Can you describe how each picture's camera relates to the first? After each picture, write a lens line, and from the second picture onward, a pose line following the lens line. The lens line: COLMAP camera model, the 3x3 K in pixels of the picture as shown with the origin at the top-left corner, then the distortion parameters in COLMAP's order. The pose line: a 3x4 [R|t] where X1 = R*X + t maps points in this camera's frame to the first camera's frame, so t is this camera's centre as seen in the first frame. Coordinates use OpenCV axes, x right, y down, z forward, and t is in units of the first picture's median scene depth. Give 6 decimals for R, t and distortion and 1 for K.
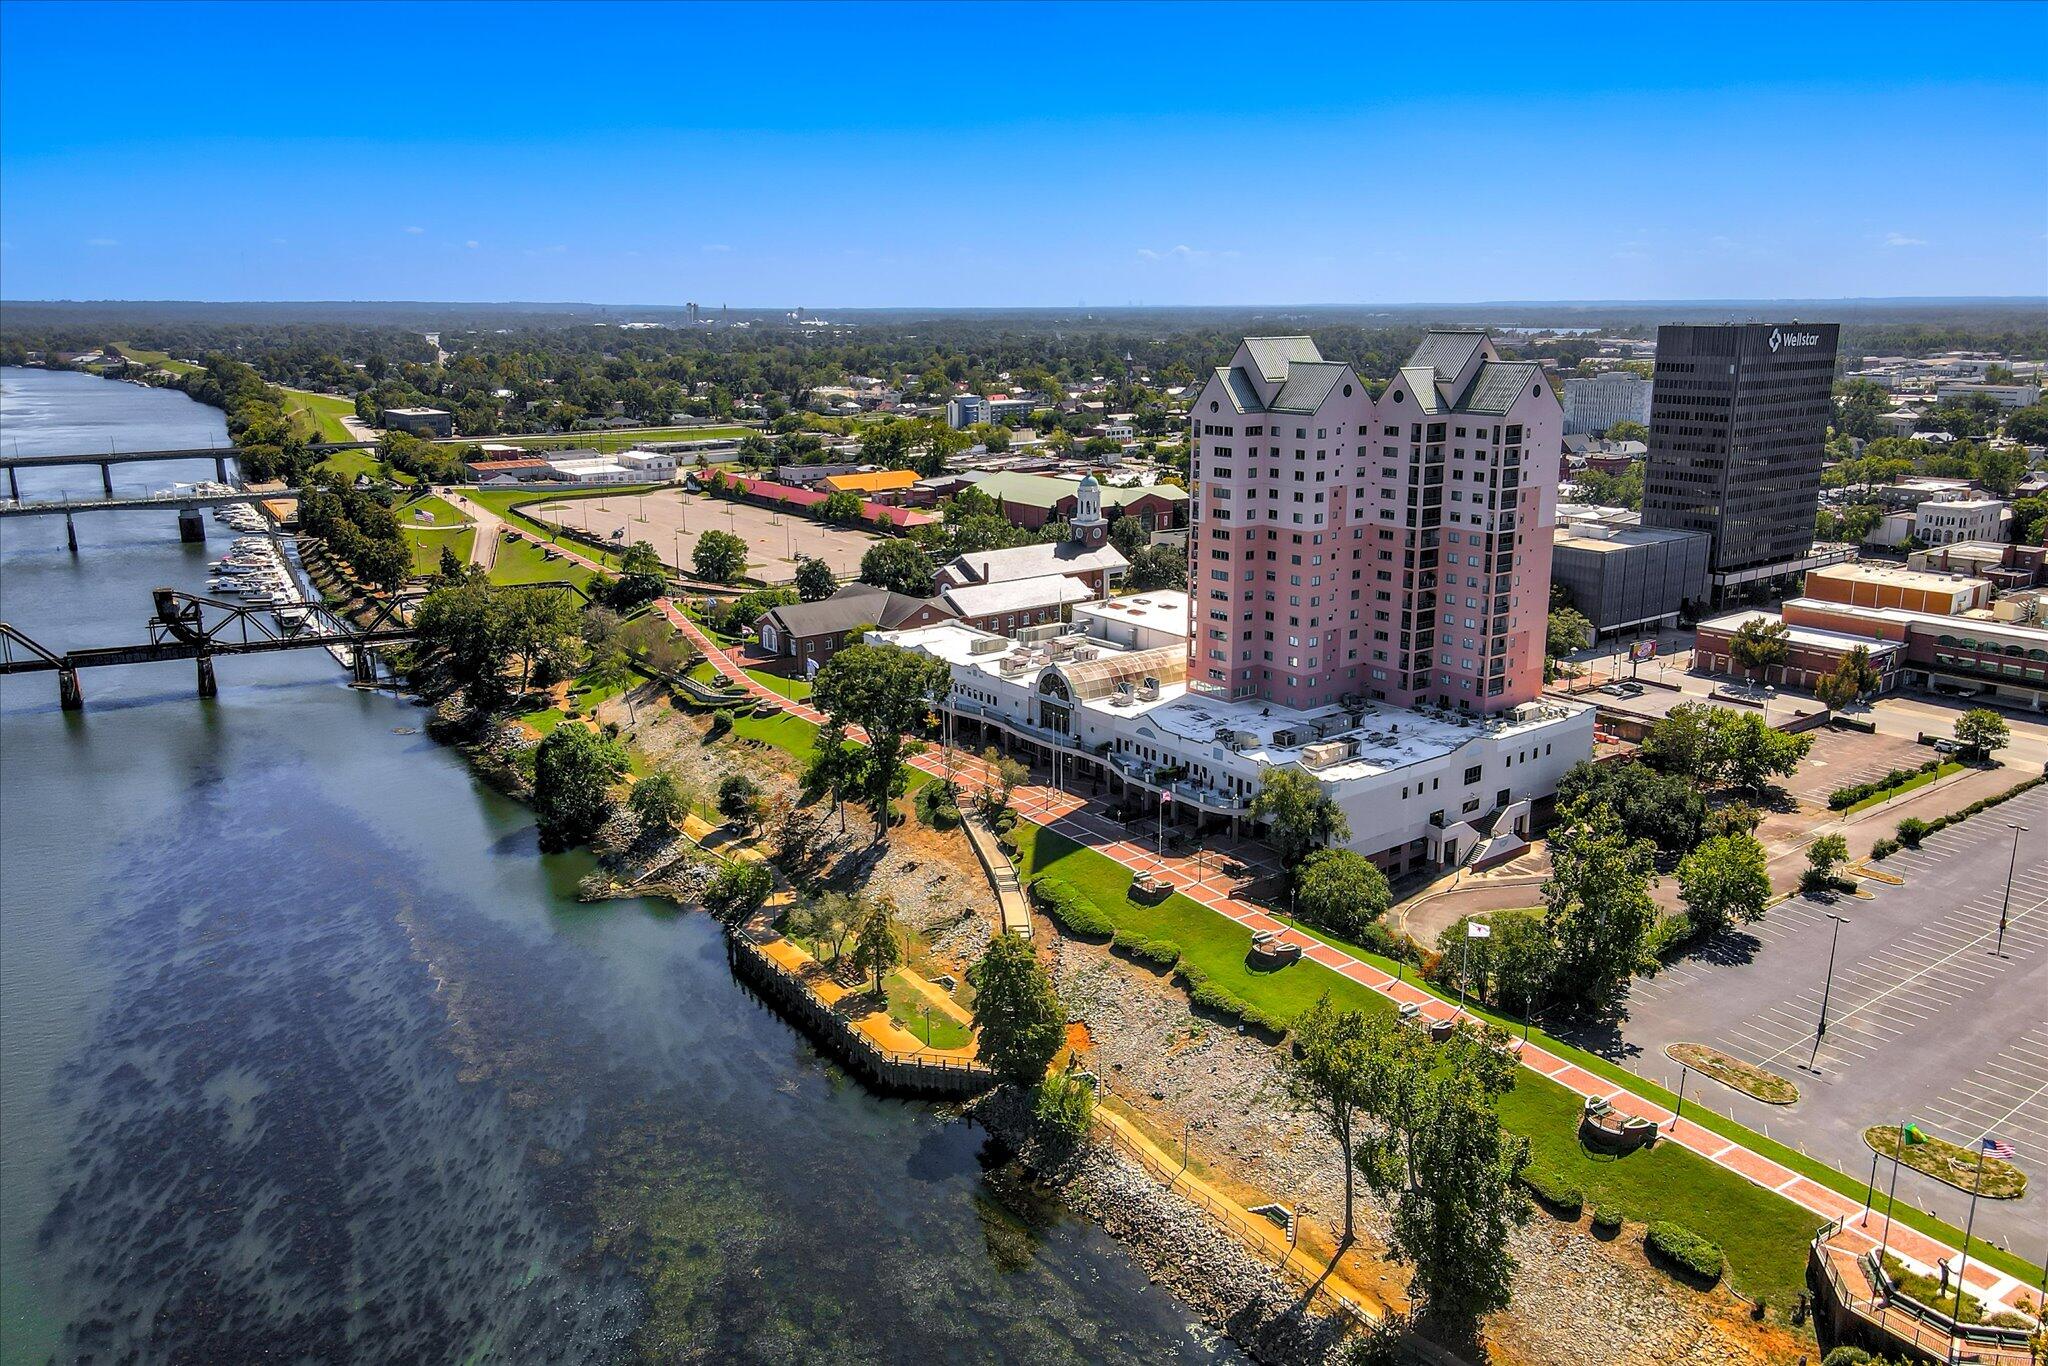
lens RADIAL K [[1497.1, 0, 1020.6], [0, 1497.1, 676.2], [0, 0, 1]] dist [-0.003507, 0.020758]
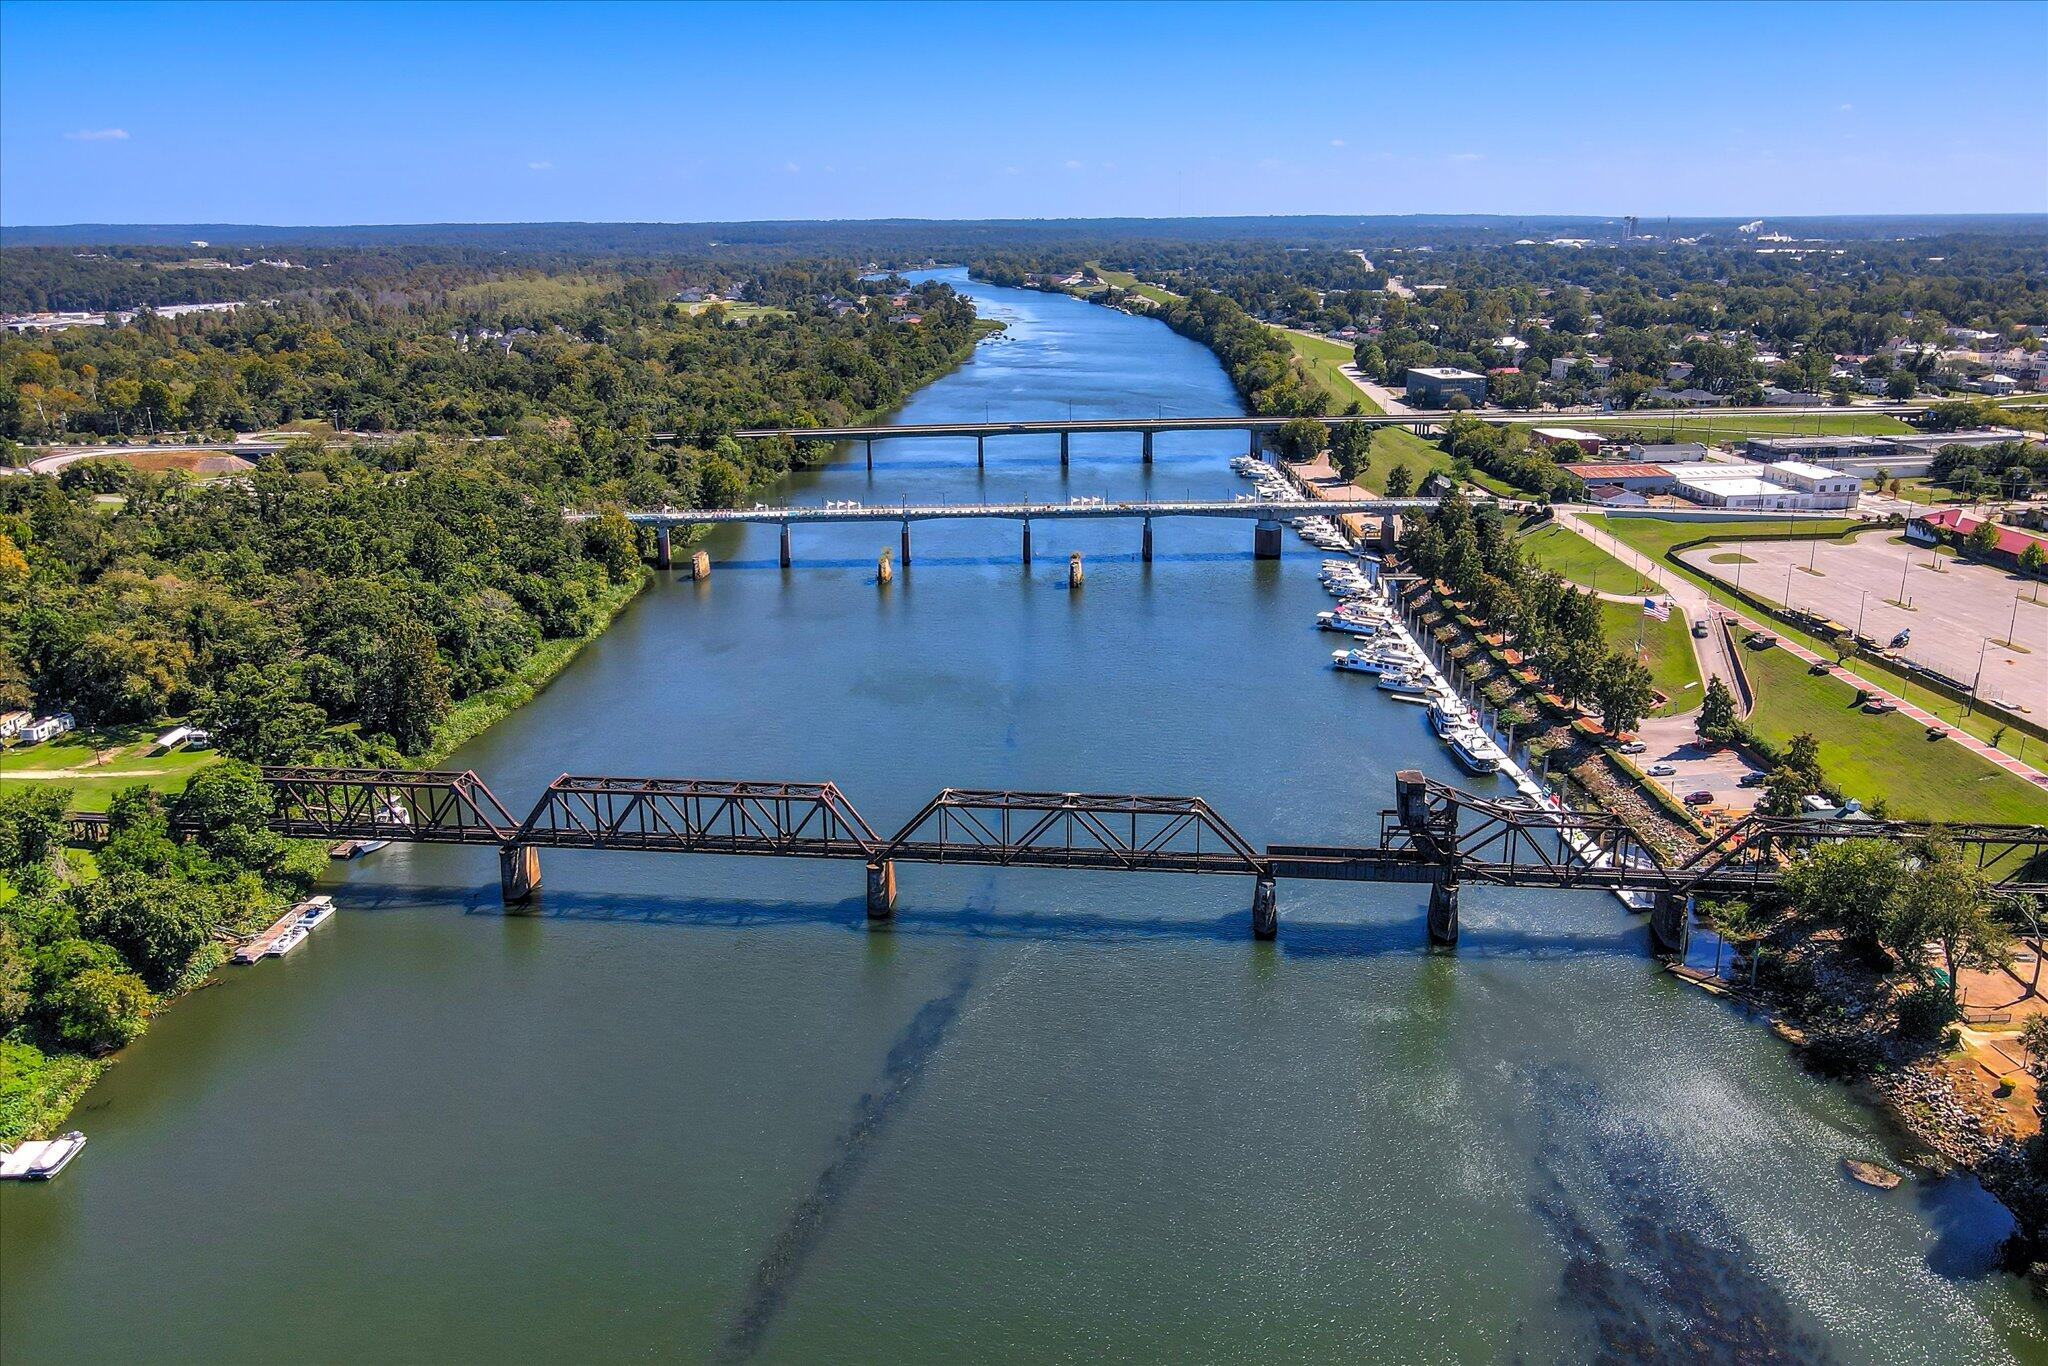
lens RADIAL K [[1497.1, 0, 1014.9], [0, 1497.1, 686.8], [0, 0, 1]] dist [-0.003507, 0.020758]
pose [[0.845021, 0.154162, -0.512029, -0.568558], [-0.122328, 0.987880, 0.095549, -0.199044], [0.520553, -0.018106, 0.853638, 0.523090]]
